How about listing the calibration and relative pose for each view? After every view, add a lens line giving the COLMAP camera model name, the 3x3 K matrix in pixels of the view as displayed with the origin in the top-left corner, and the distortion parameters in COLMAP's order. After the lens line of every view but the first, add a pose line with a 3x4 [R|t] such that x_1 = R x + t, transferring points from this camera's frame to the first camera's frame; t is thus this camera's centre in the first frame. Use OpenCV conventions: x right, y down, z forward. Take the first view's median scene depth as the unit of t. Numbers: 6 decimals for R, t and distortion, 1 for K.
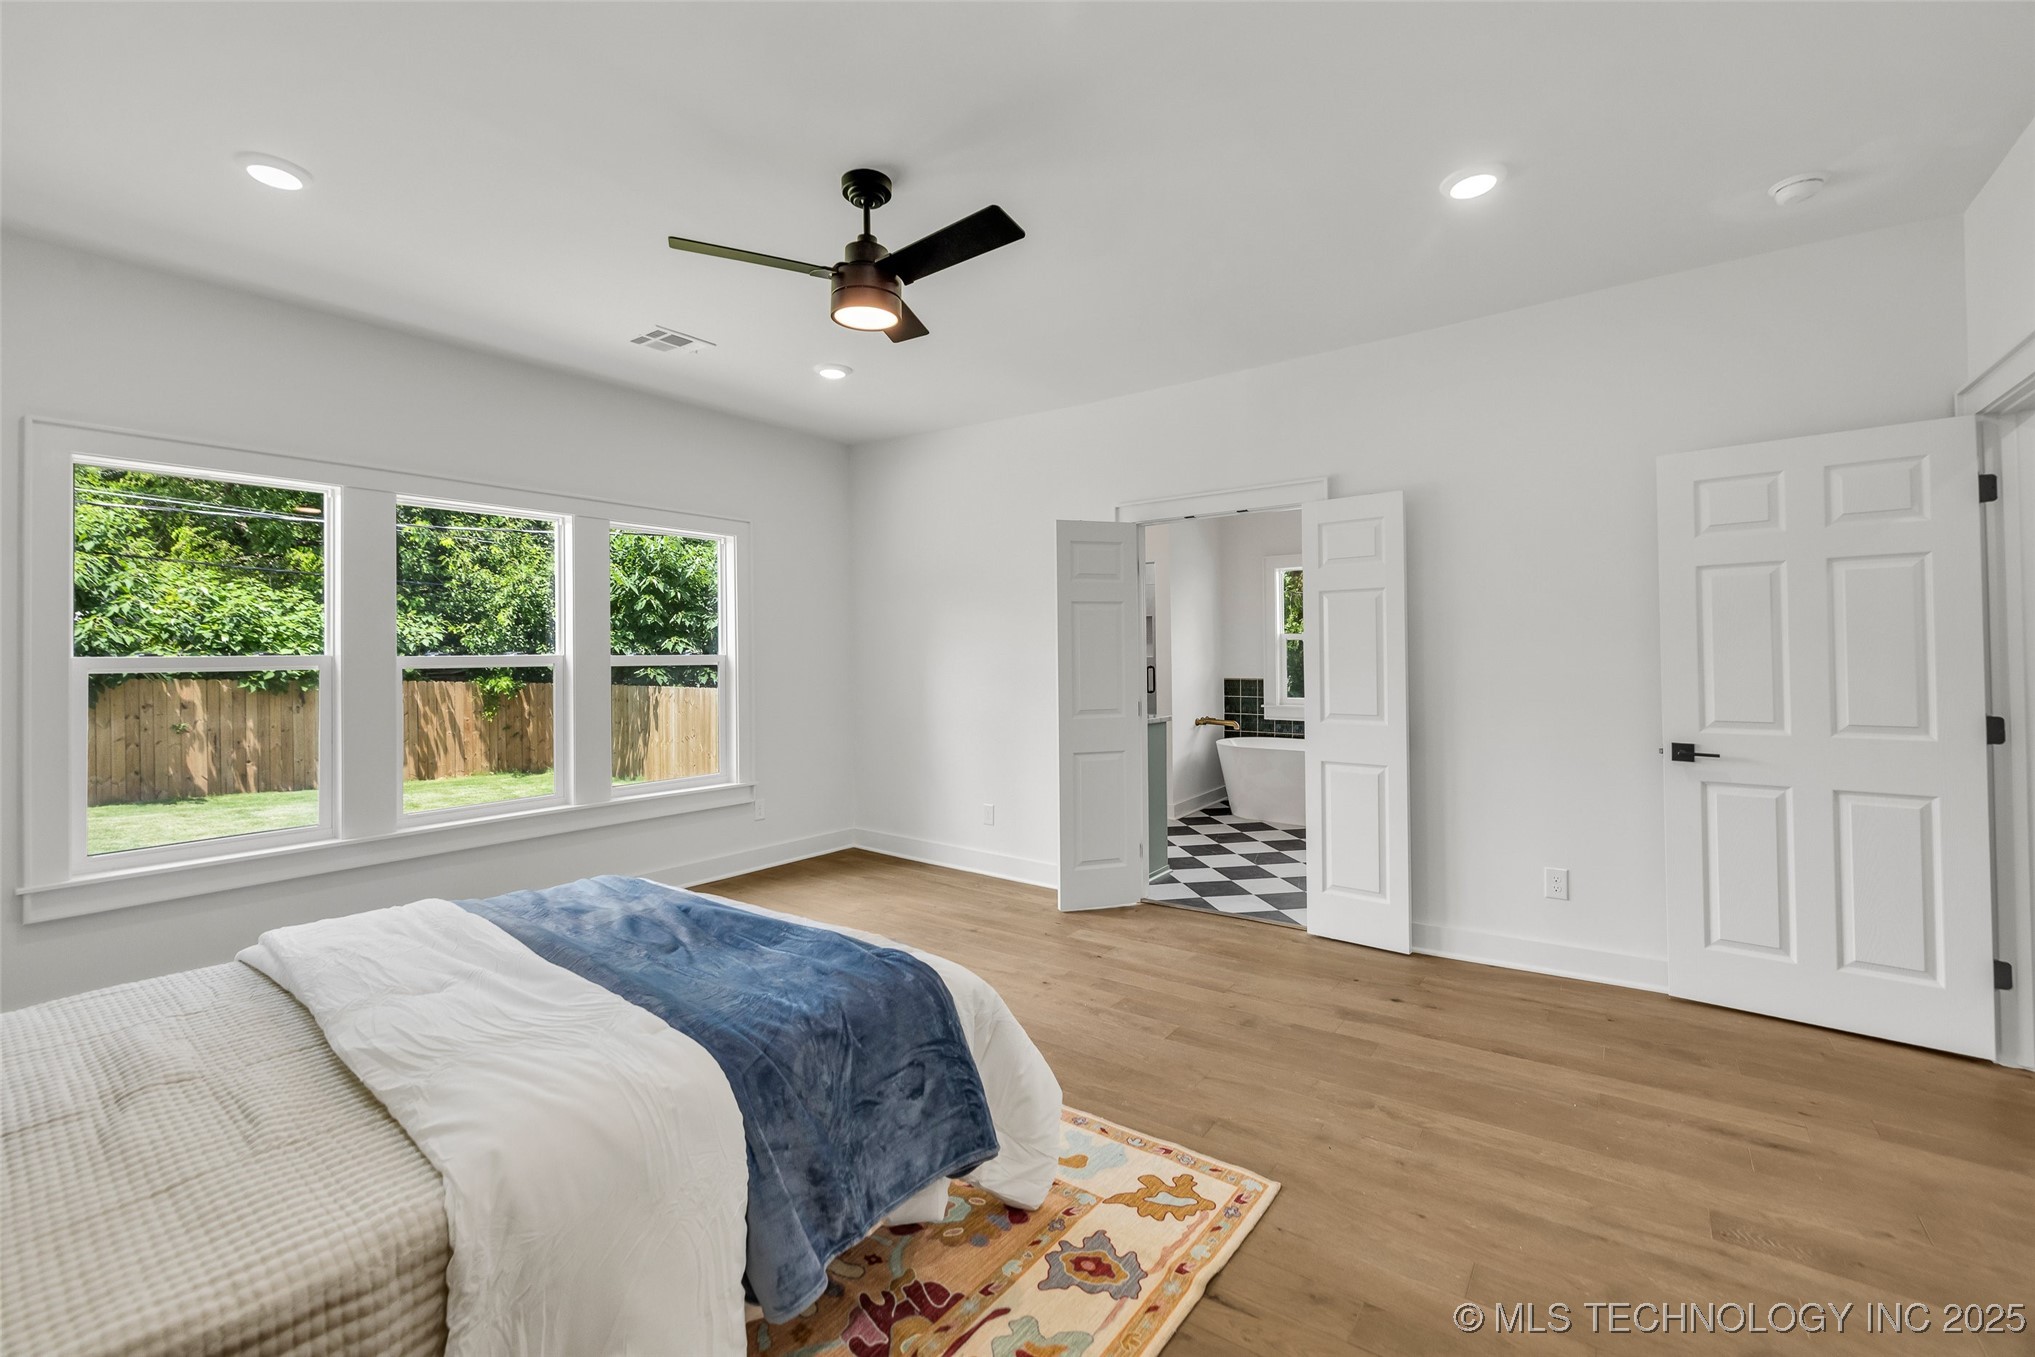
lens RADIAL K [[862.5, 0, 1018.4], [0, 862.5, 646.6], [0, 0, 1]] dist [-0.002362, 0.000604]
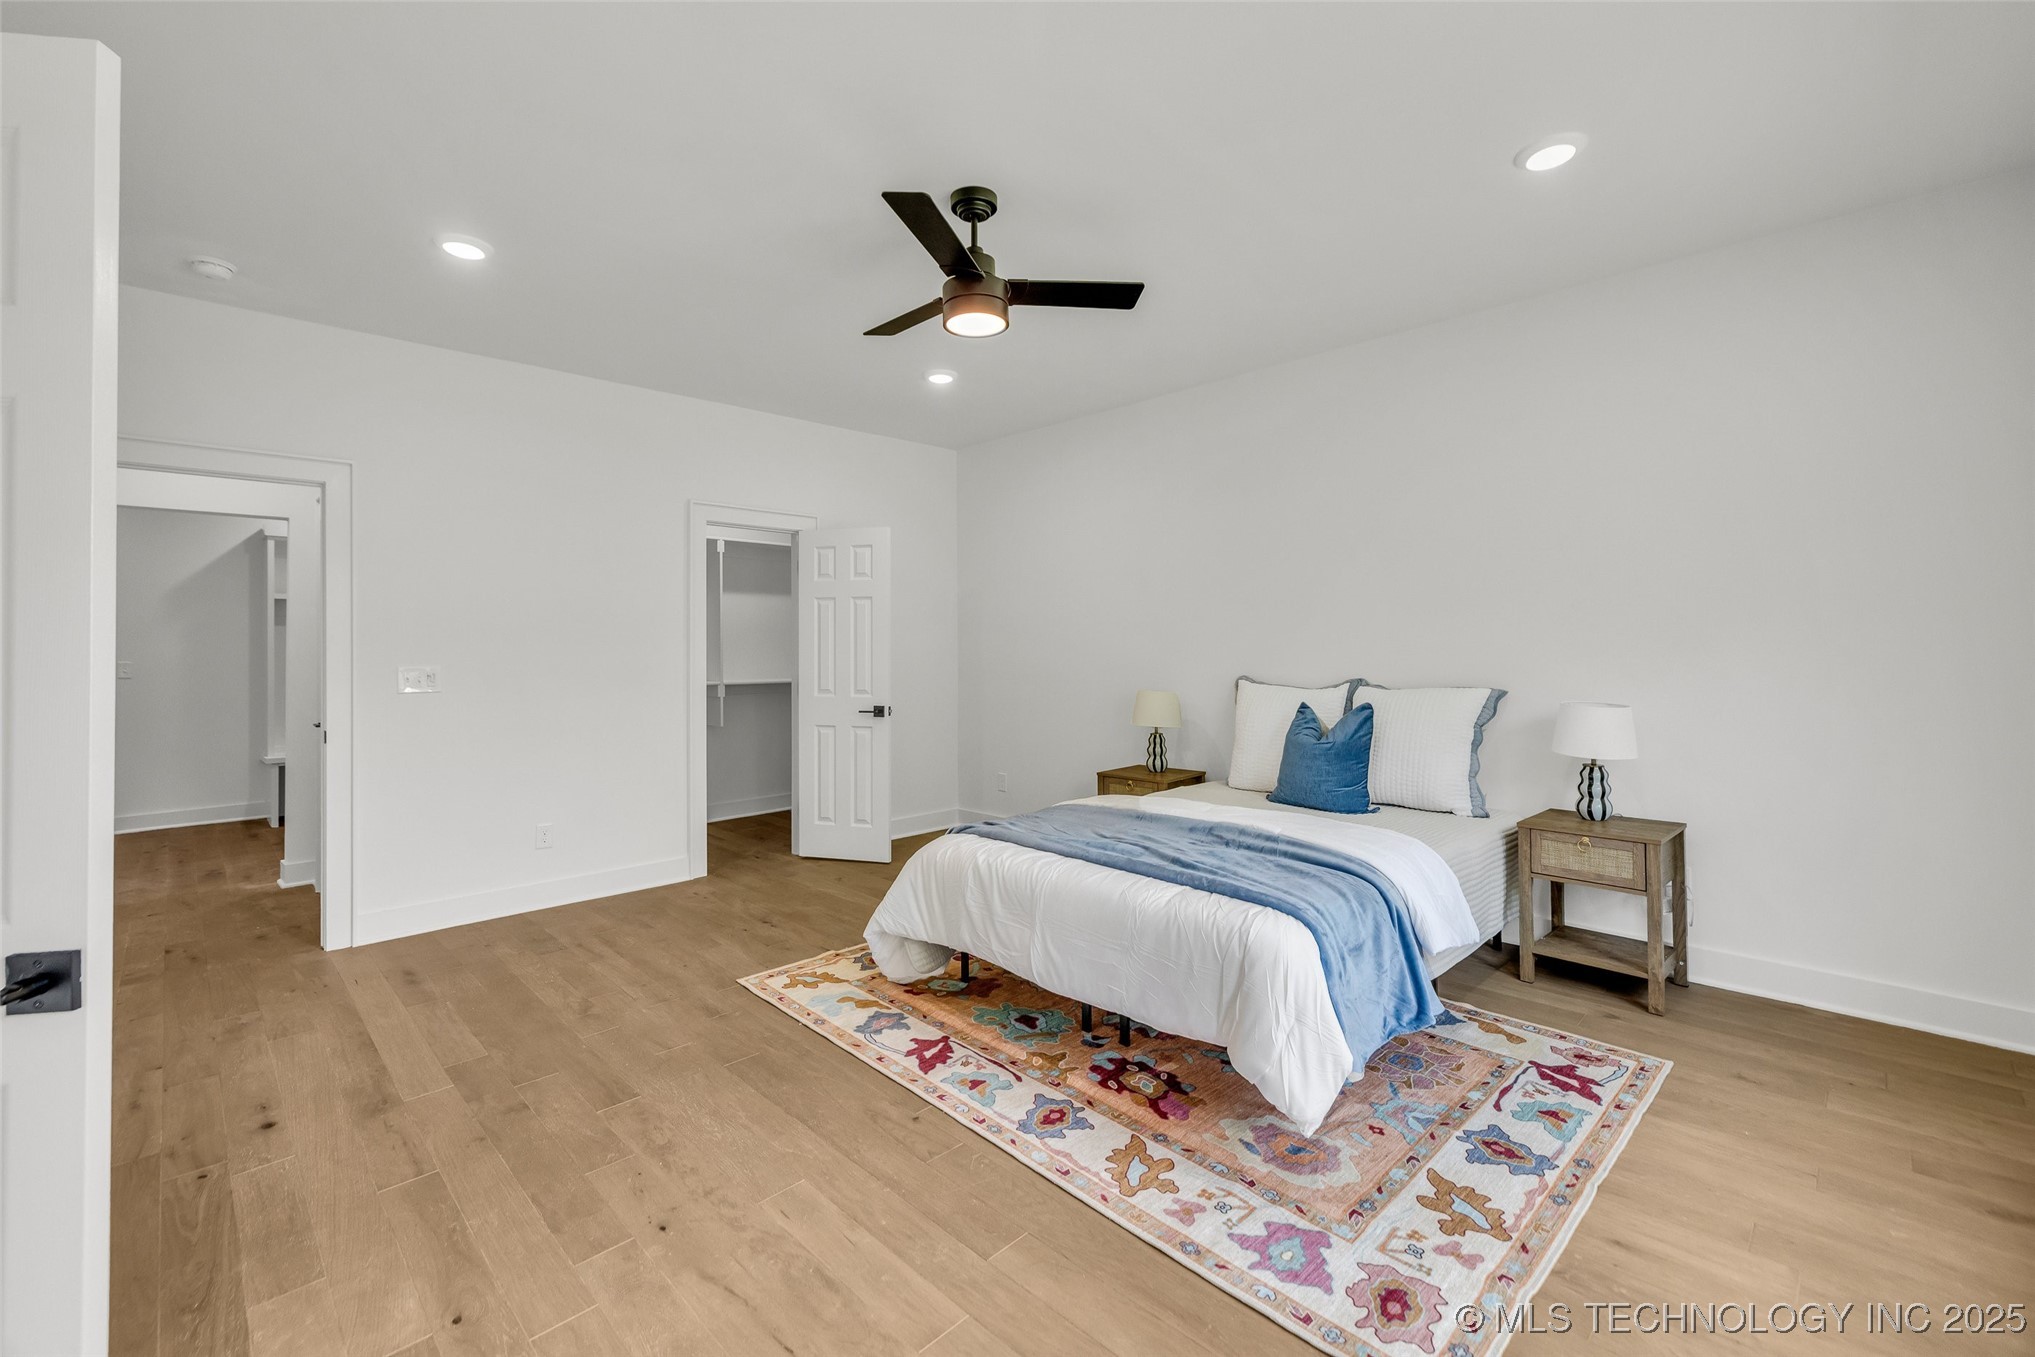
lens RADIAL K [[862.5, 0, 1018.4], [0, 862.5, 646.6], [0, 0, 1]] dist [-0.002362, 0.000604]
pose [[-0.985764, 0.014859, 0.167476, -0.446239], [0.012574, 0.999813, -0.014694, 0.032171], [-0.167663, -0.012379, -0.985767, 2.277545]]
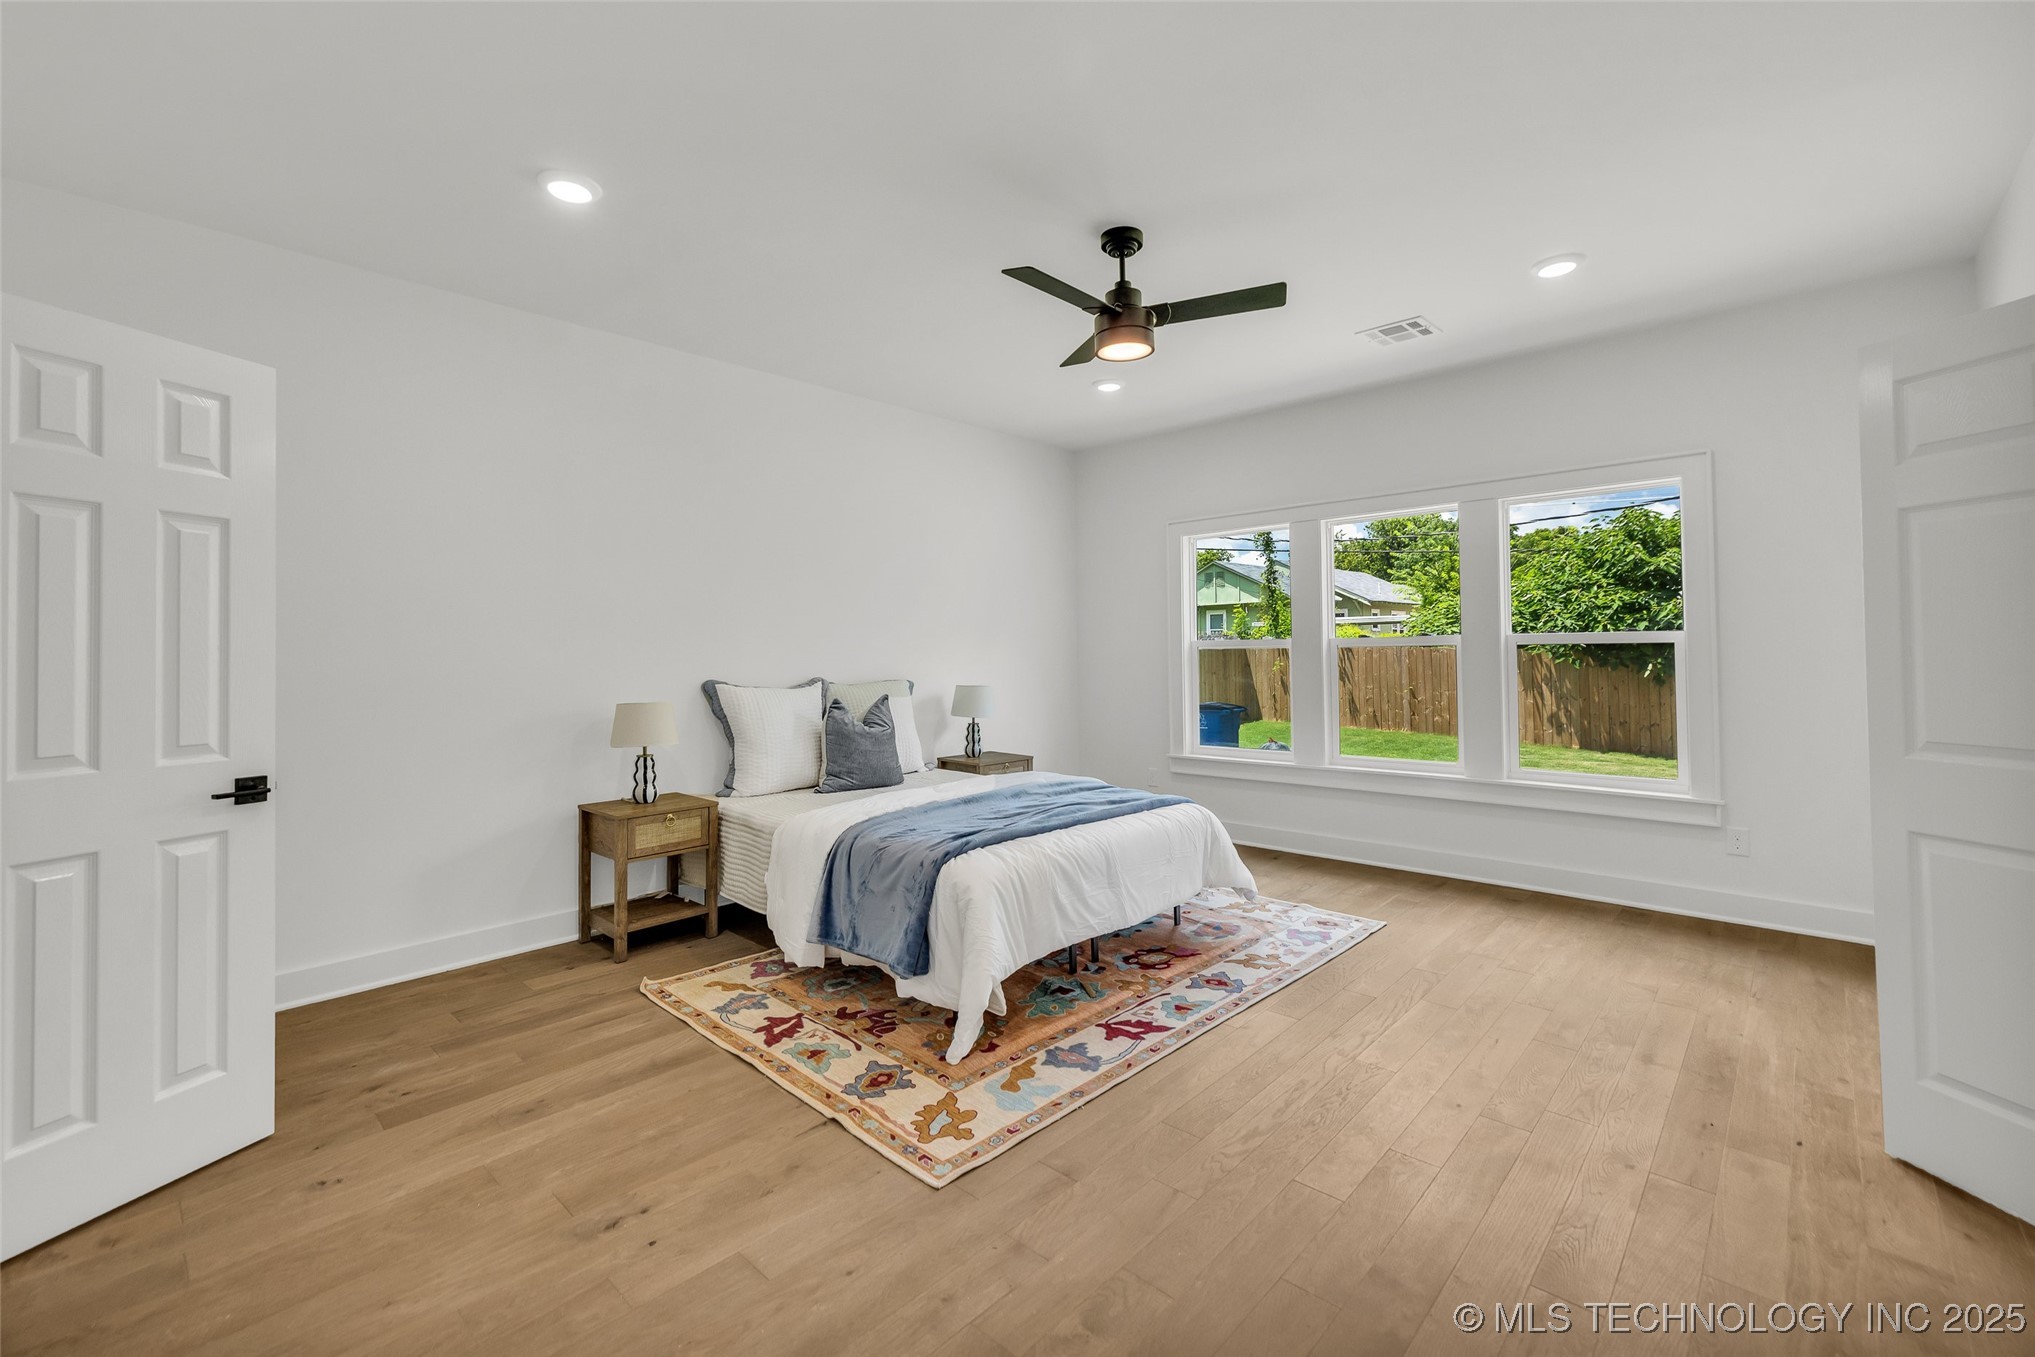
lens RADIAL K [[862.5, 0, 1018.4], [0, 862.5, 646.6], [0, 0, 1]] dist [-0.002362, 0.000604]
pose [[-0.124055, 0.002849, -0.992271, 1.137733], [0.023469, 0.999725, -0.000064, 0.019664], [0.991998, -0.023296, -0.124087, 1.115456]]
